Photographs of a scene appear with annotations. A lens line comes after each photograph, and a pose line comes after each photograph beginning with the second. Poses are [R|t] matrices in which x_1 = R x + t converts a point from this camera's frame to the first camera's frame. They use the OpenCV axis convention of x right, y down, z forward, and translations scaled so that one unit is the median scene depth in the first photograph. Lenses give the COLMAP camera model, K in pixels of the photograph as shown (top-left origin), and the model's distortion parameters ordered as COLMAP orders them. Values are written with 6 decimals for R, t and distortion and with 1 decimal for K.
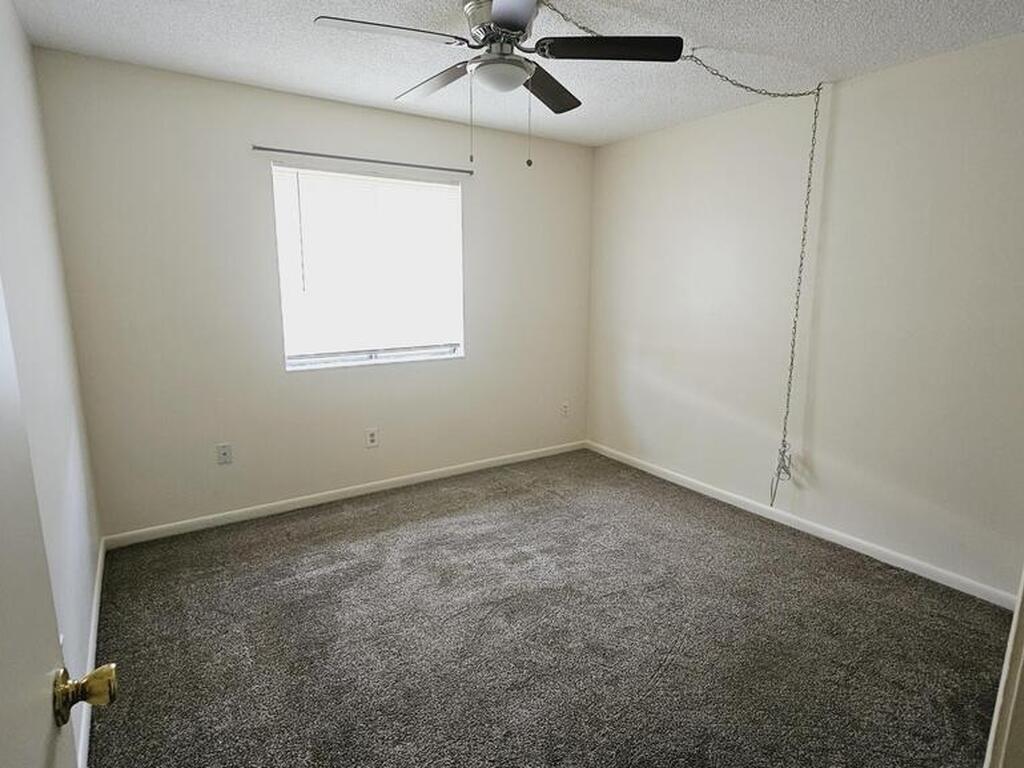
lens RADIAL K [[570.0, 0, 512.0], [0, 570.0, 384.0], [0, 0, 1]] dist [-0.002271, -0.000254]
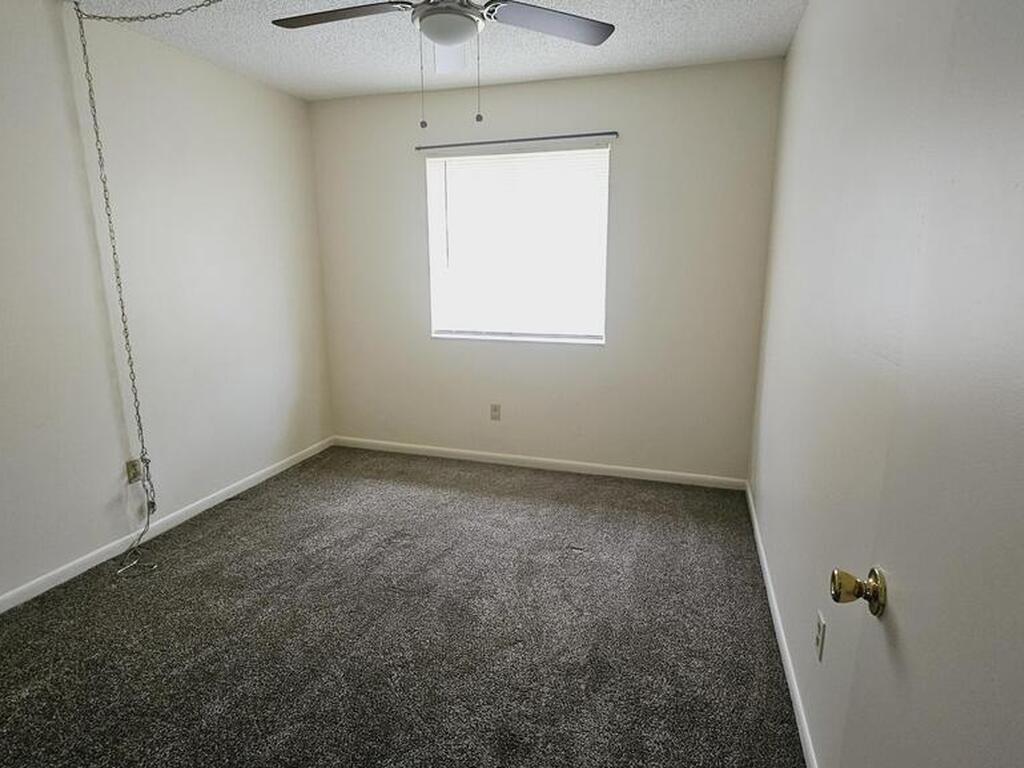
lens RADIAL K [[570.0, 0, 512.0], [0, 570.0, 384.0], [0, 0, 1]] dist [-0.002271, -0.000254]
pose [[0.617606, 0.165549, -0.768867, 0.630336], [-0.140803, 0.985075, 0.099000, -0.067666], [0.773781, 0.047115, 0.631699, 0.408621]]
